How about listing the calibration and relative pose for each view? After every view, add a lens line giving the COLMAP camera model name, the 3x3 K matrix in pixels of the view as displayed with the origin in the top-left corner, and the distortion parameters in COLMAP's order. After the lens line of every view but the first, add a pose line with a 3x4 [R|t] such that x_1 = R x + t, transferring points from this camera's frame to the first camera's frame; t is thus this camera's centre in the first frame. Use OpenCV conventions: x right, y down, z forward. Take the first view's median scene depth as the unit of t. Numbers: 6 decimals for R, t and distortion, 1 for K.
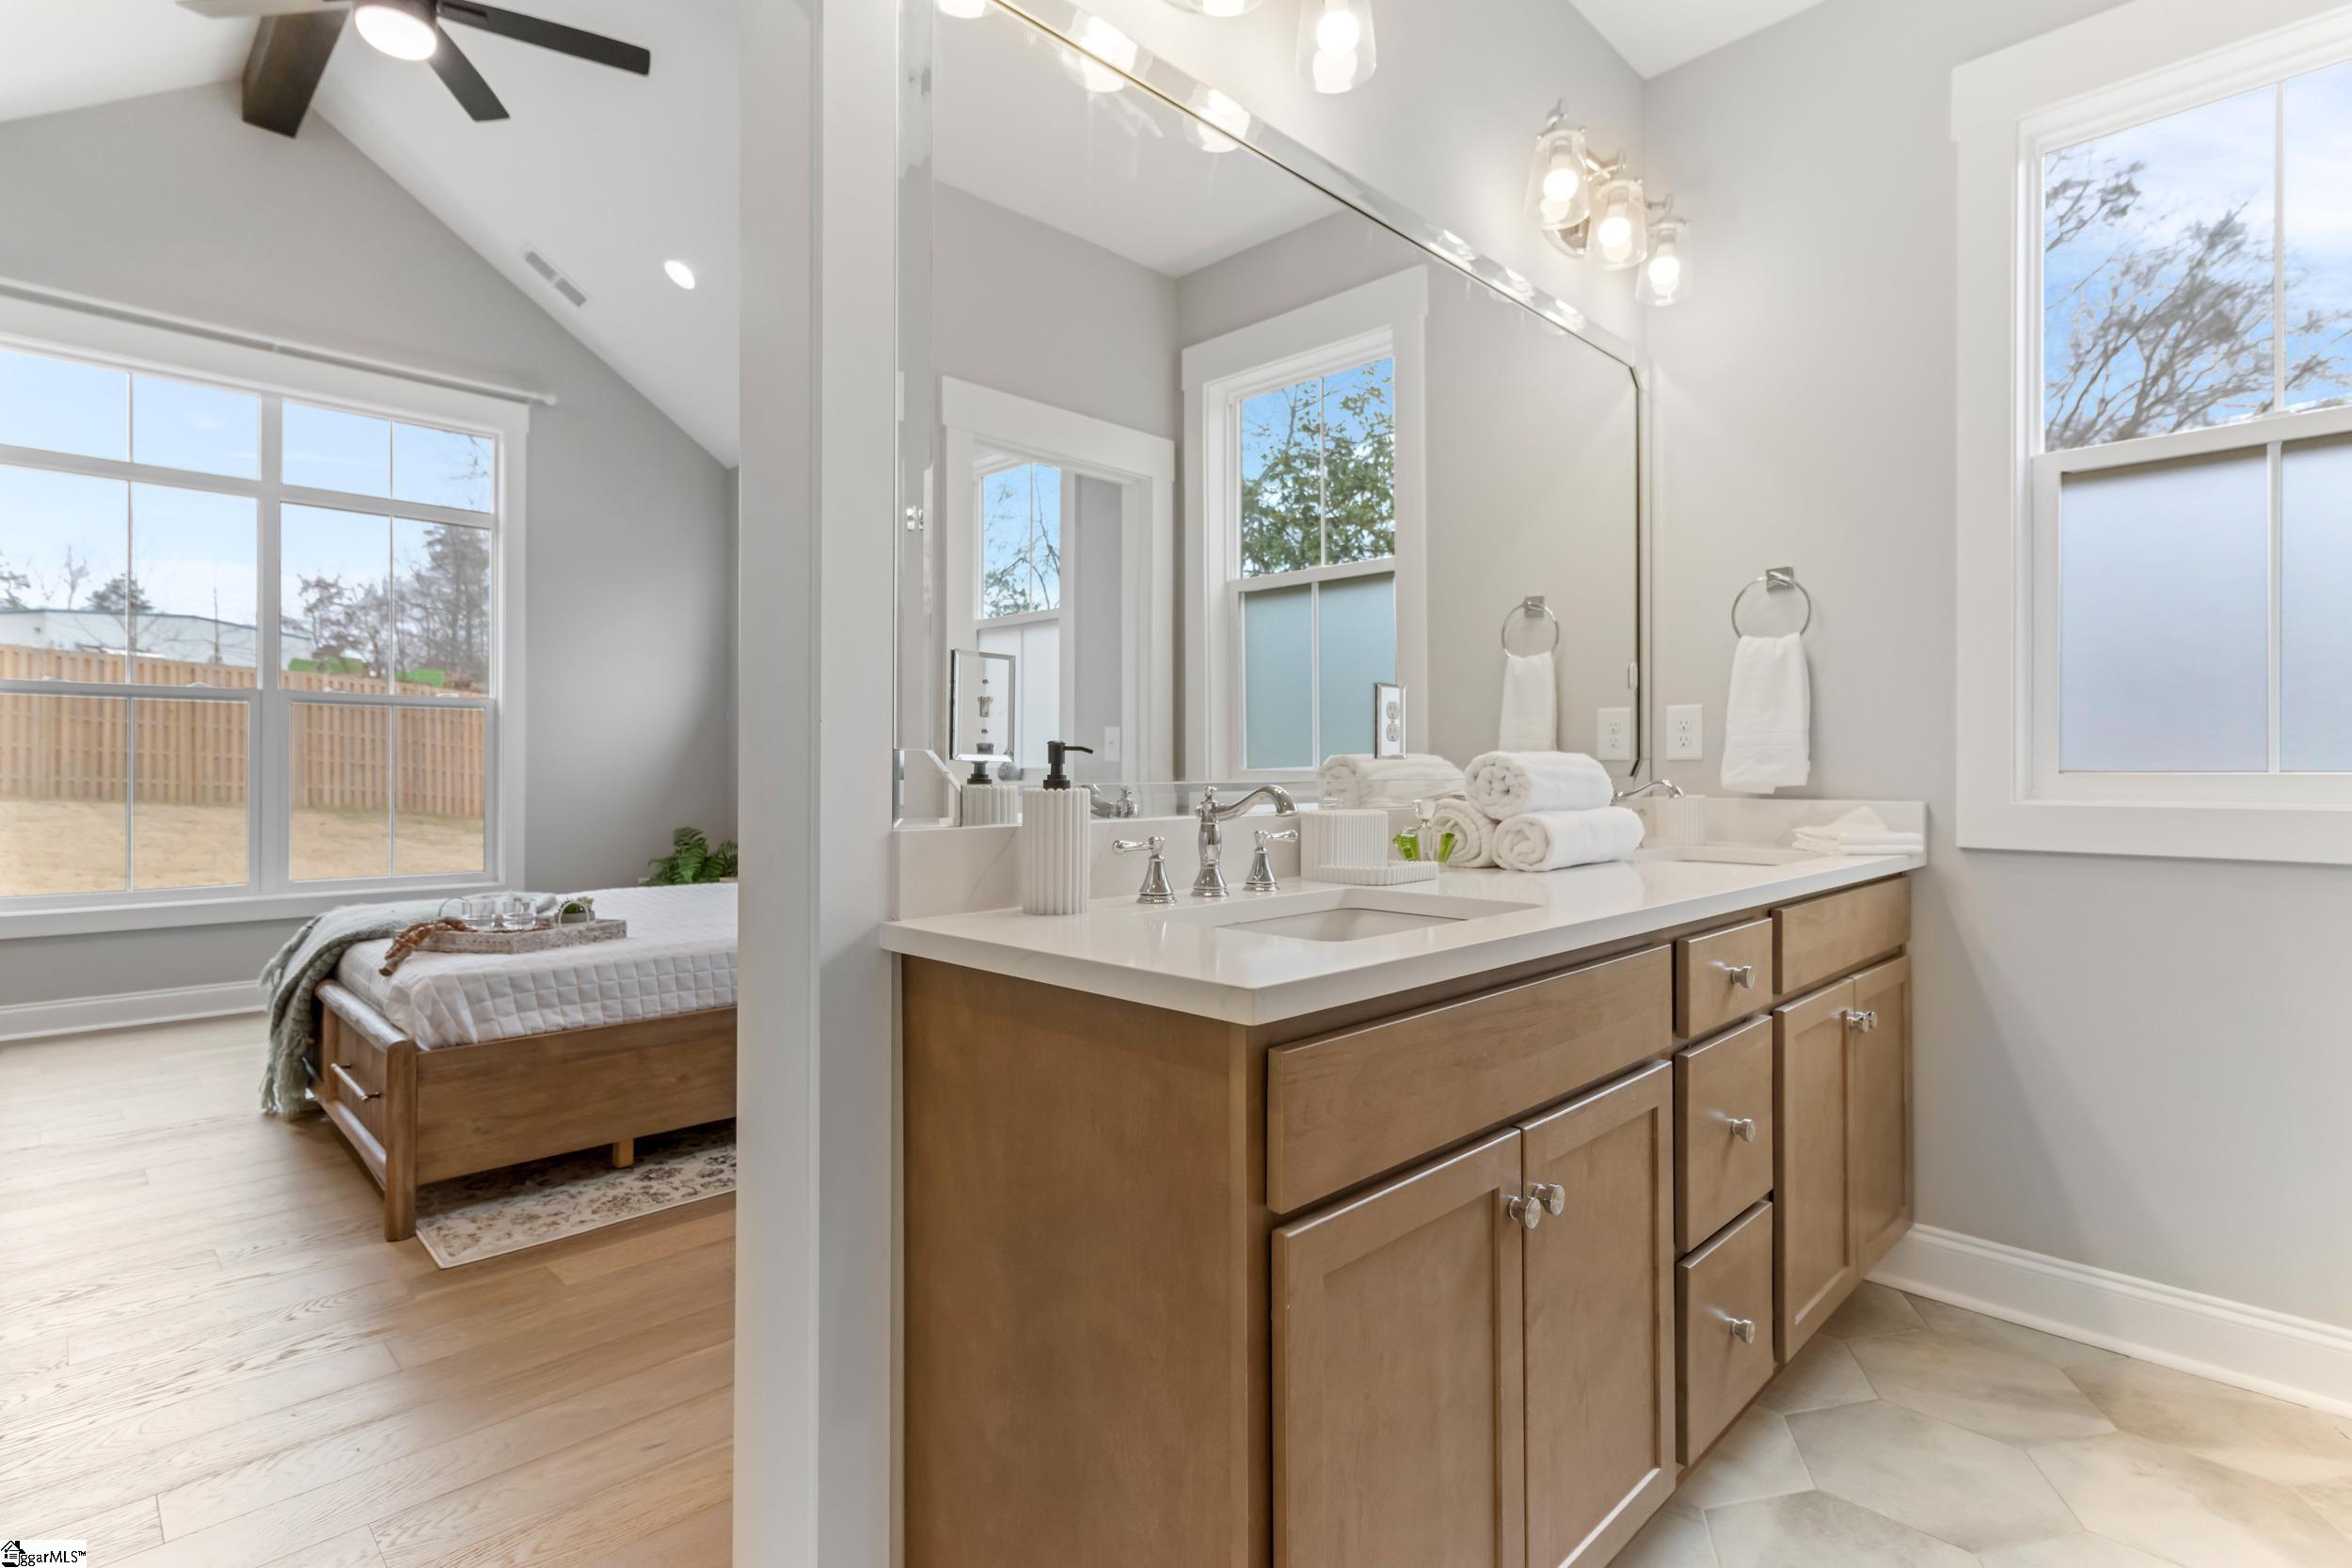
lens RADIAL K [[1144.3, 0, 1166.7], [0, 1144.3, 769.7], [0, 0, 1]] dist [0.014009, -0.000248]
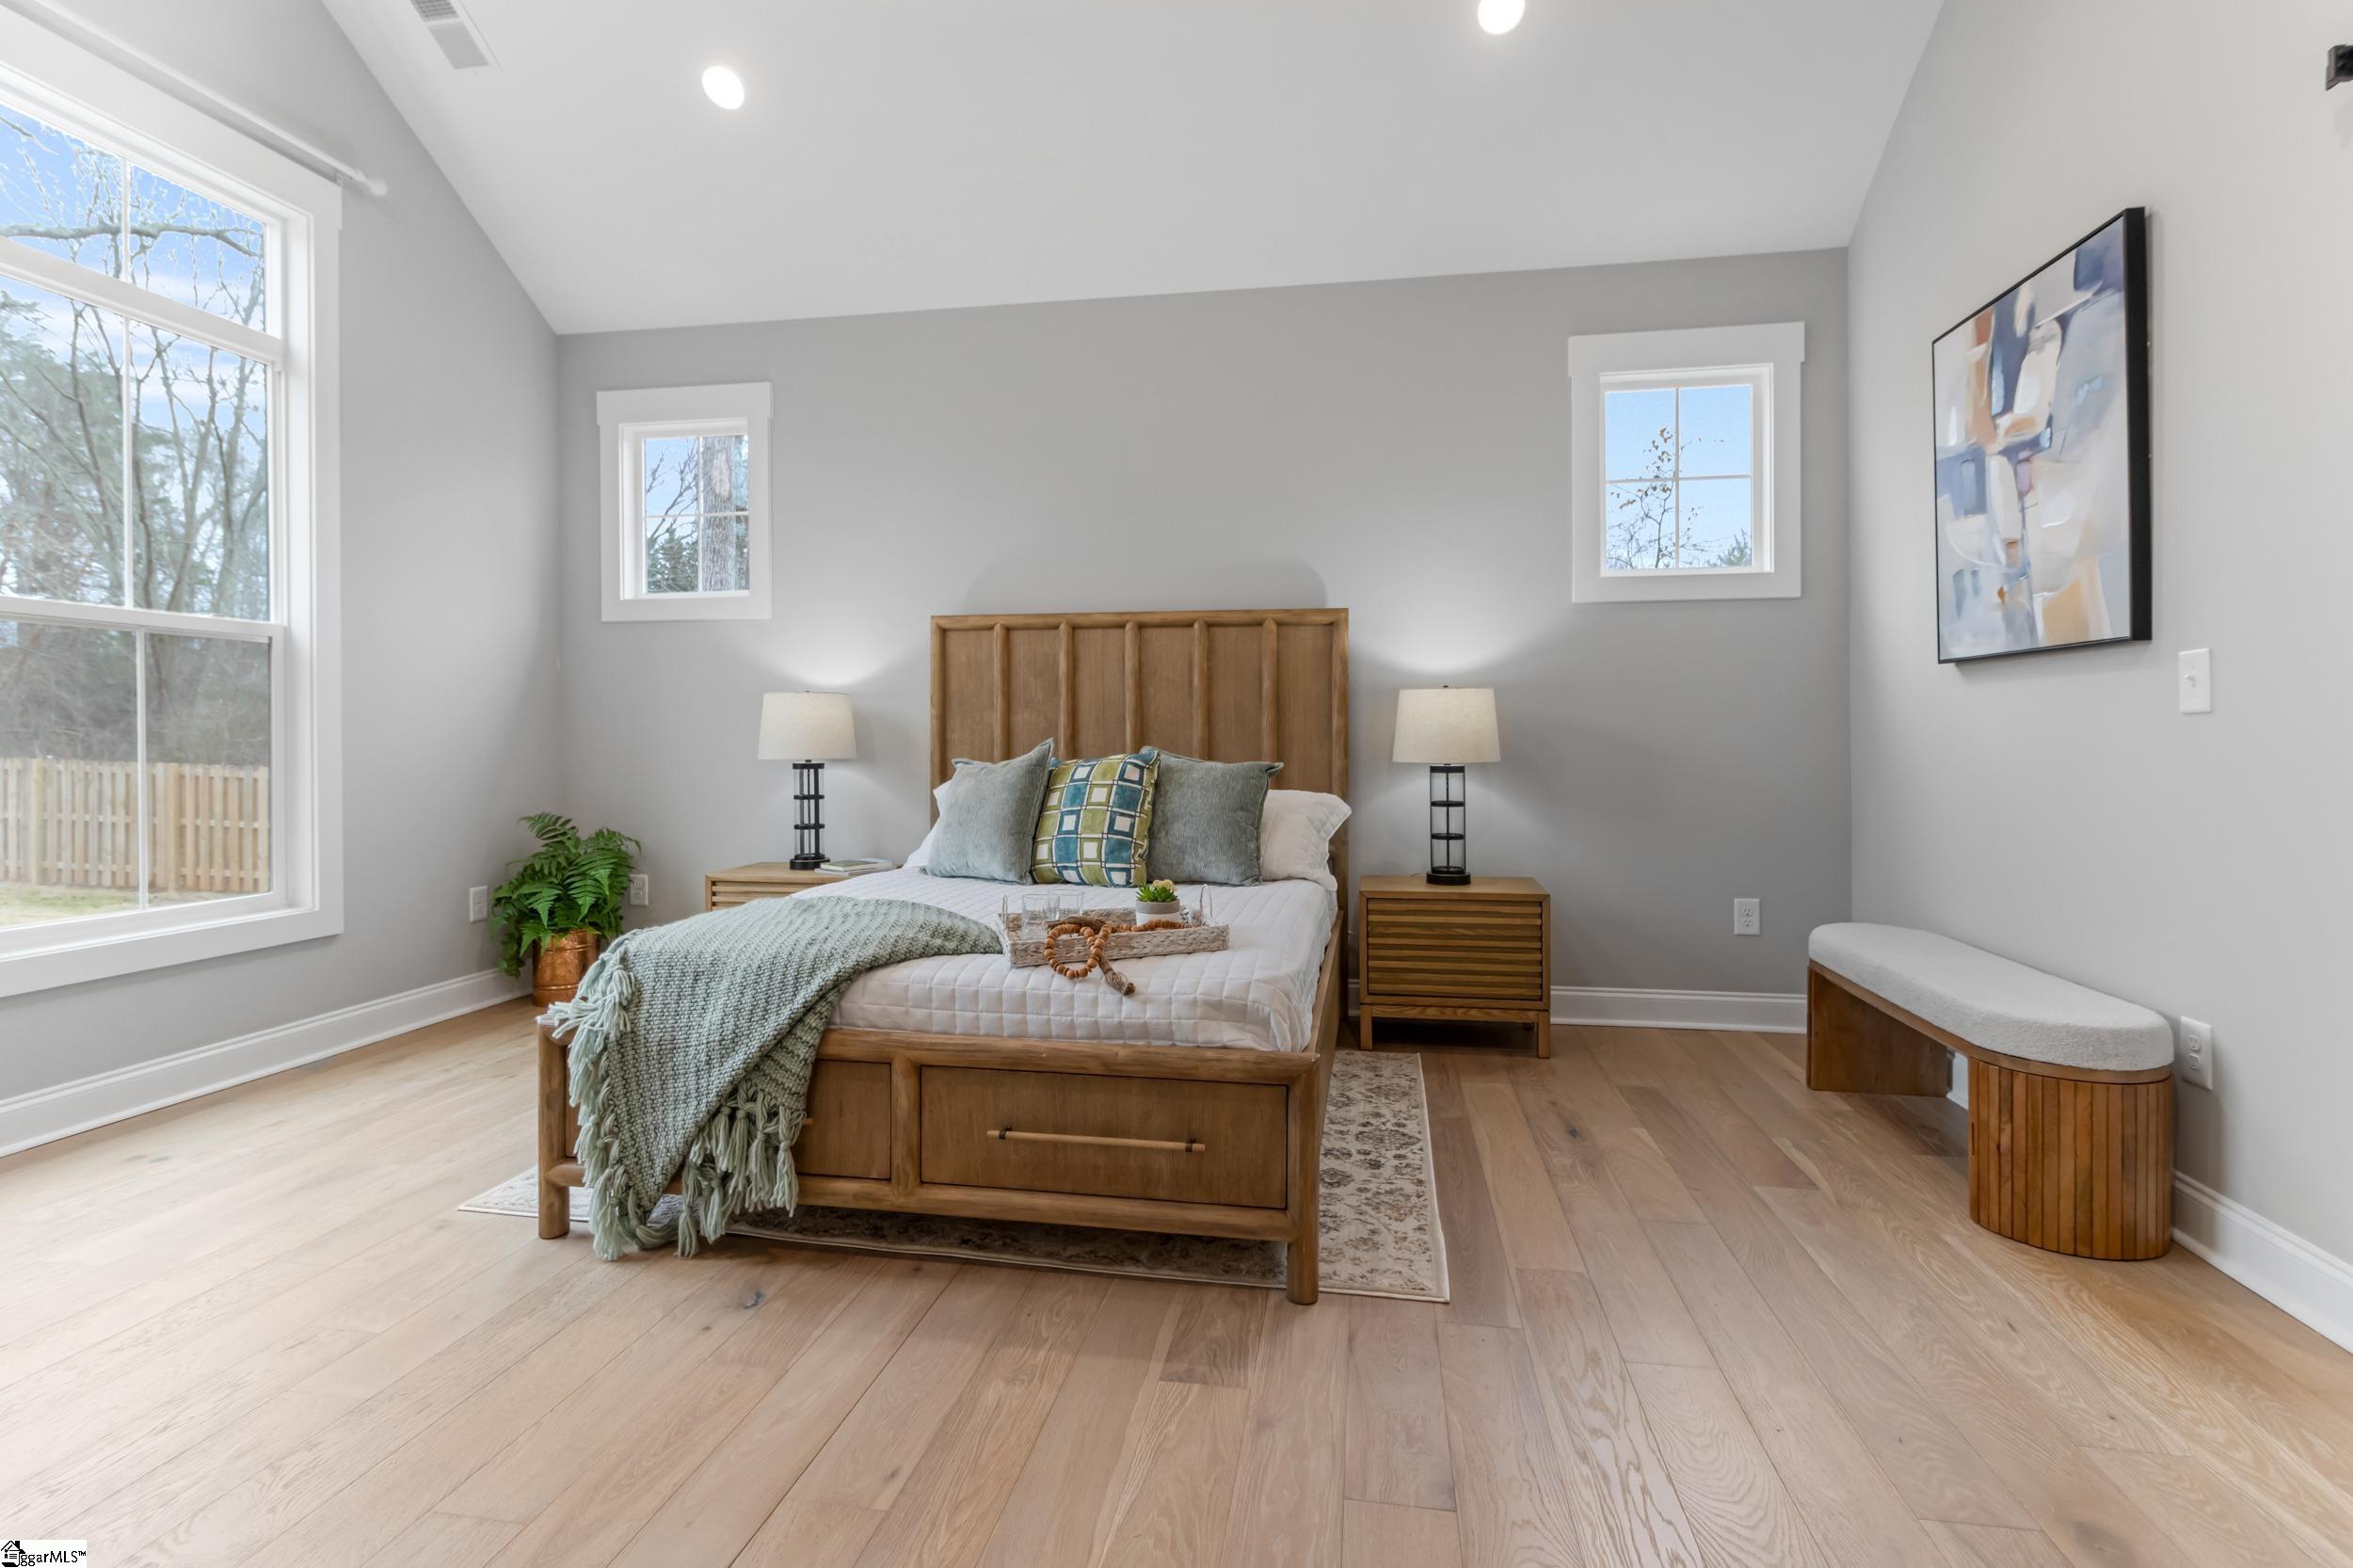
lens RADIAL K [[1105.0, 0, 1182.6], [0, 1105.0, 764.0], [0, 0, 1]] dist [-0.000248, 0.000033]
pose [[0.805703, -0.013204, 0.592173, -1.097272], [-0.000210, 0.999745, 0.022578, 0.003977], [-0.592320, -0.018316, 0.805494, 0.385272]]
